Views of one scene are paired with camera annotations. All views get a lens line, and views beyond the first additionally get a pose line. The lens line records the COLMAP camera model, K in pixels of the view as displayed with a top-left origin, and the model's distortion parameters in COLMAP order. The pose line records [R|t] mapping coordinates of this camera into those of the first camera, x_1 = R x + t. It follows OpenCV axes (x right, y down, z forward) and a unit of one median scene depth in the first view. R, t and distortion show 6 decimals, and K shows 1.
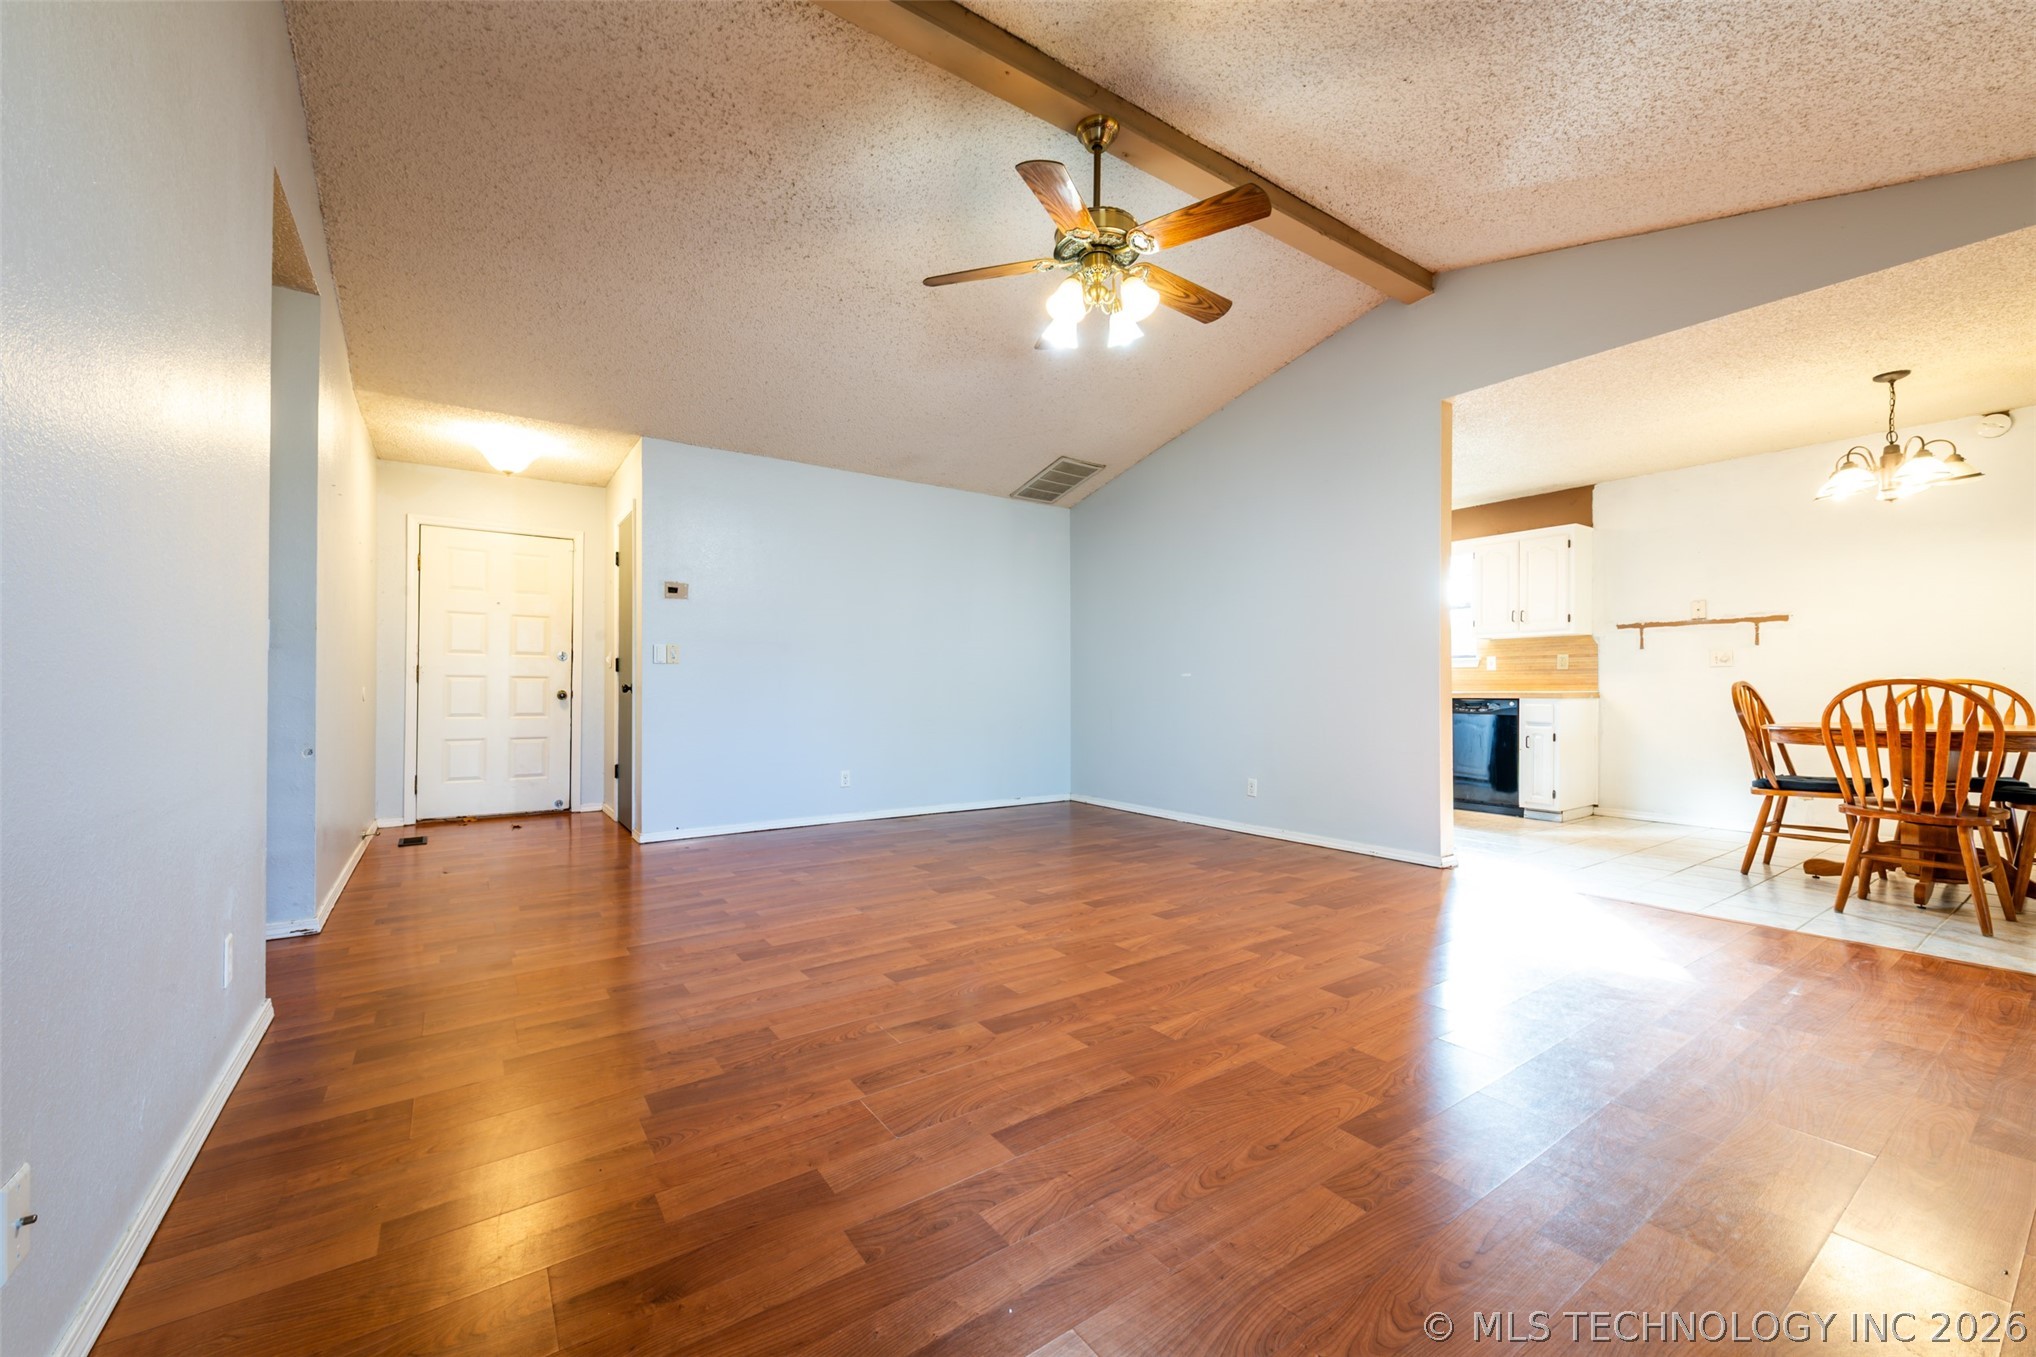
lens RADIAL K [[791.5, 0, 1005.4], [0, 791.5, 682.6], [0, 0, 1]] dist [0.001954, -0.000156]
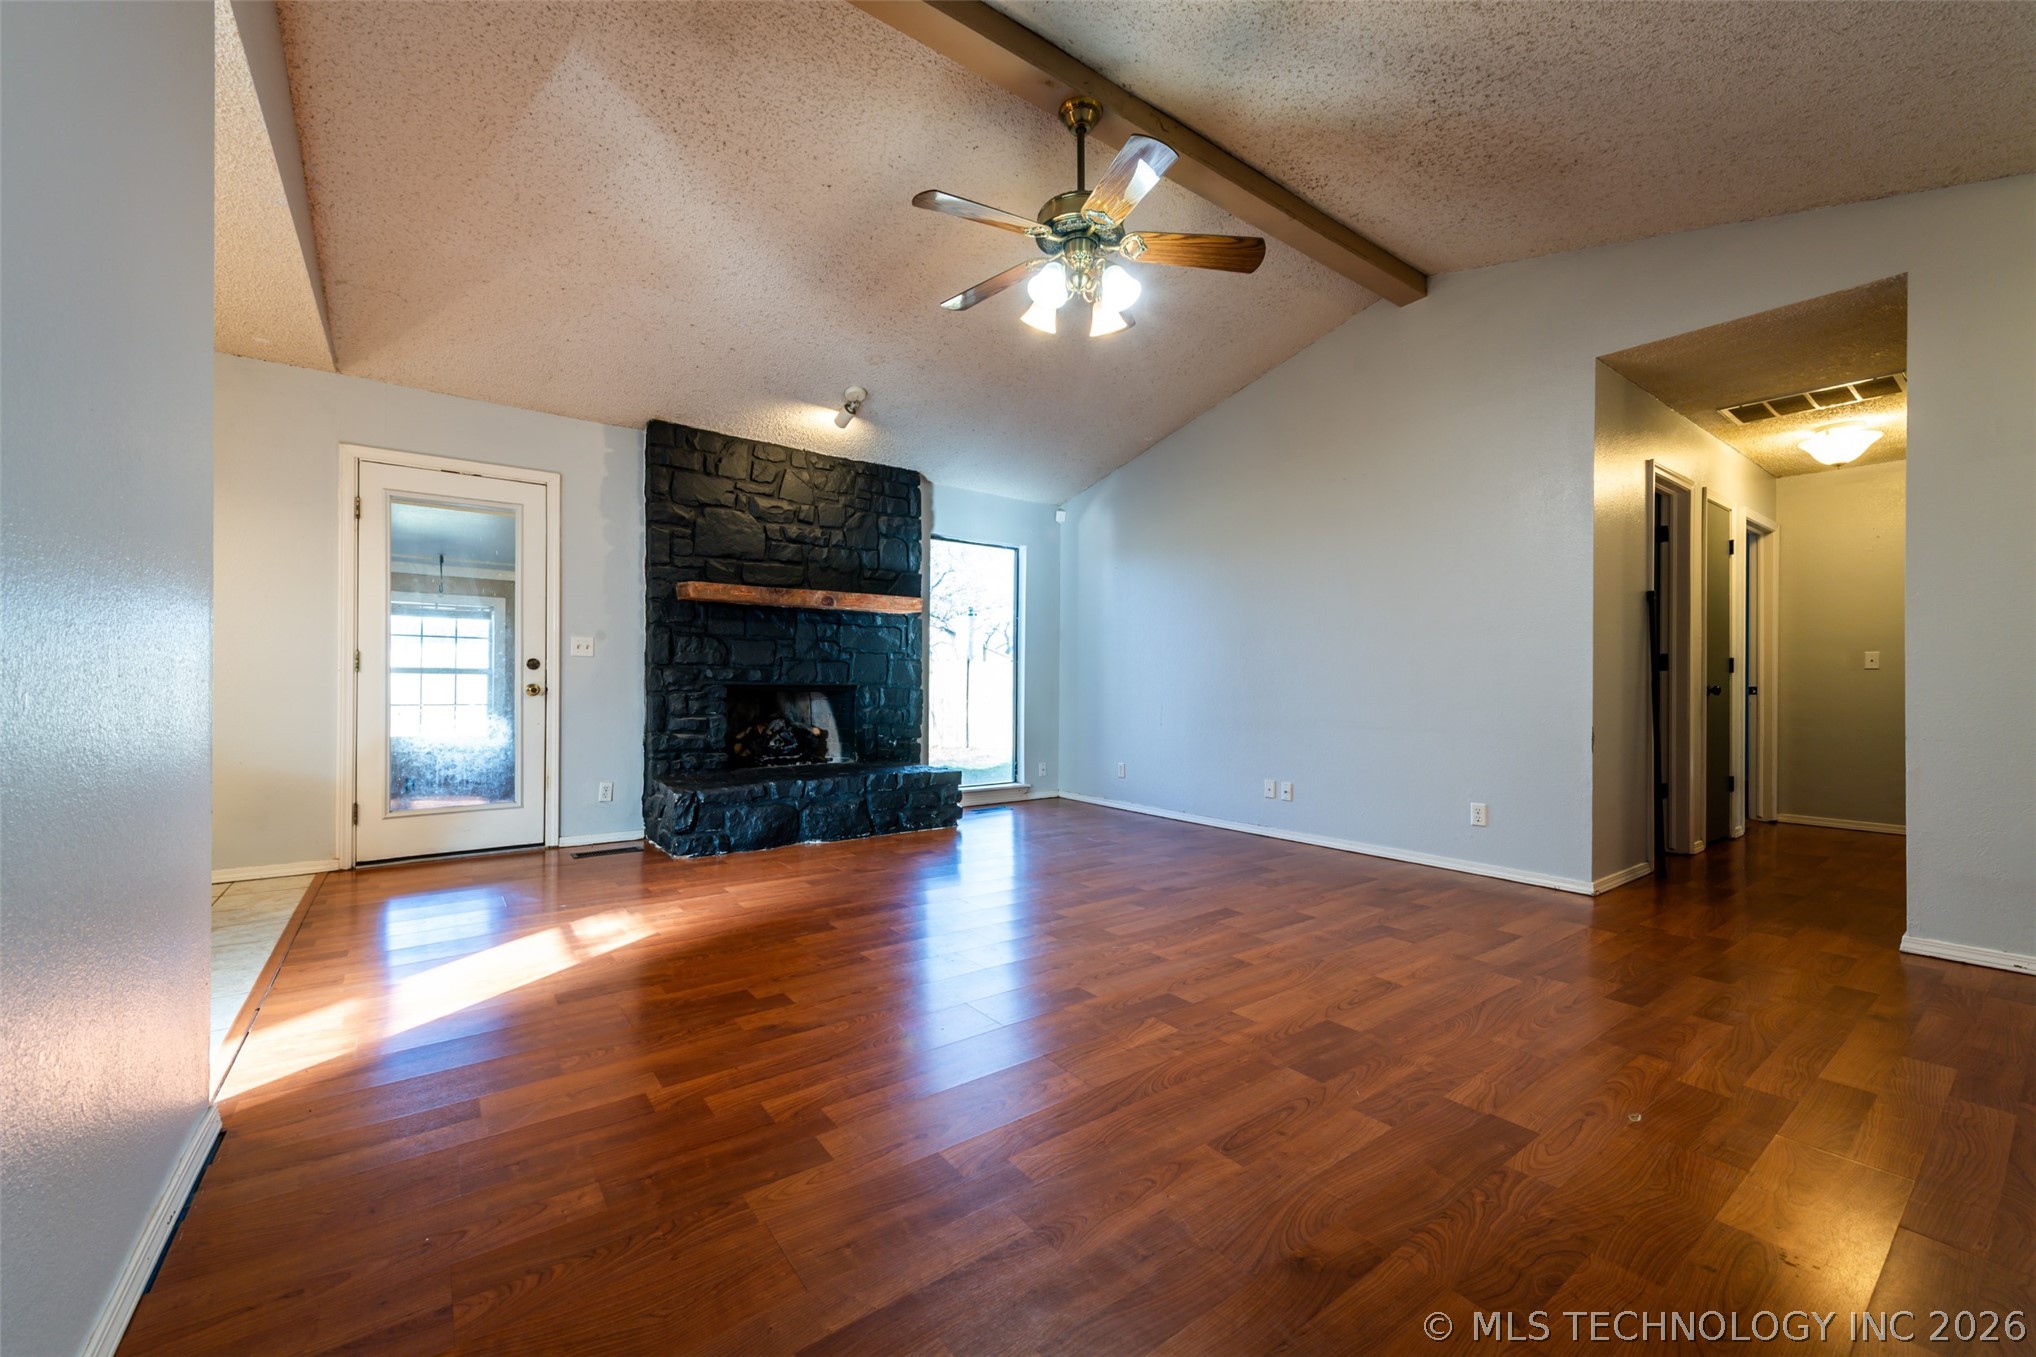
lens RADIAL K [[795.8, 0, 1010.9], [0, 795.8, 683.4], [0, 0, 1]] dist [0.015447, -0.006604]
pose [[-0.999335, -0.007472, -0.035702, 0.187896], [-0.007180, 0.999940, -0.008305, 0.010411], [0.035762, -0.008043, -0.999328, 1.600263]]
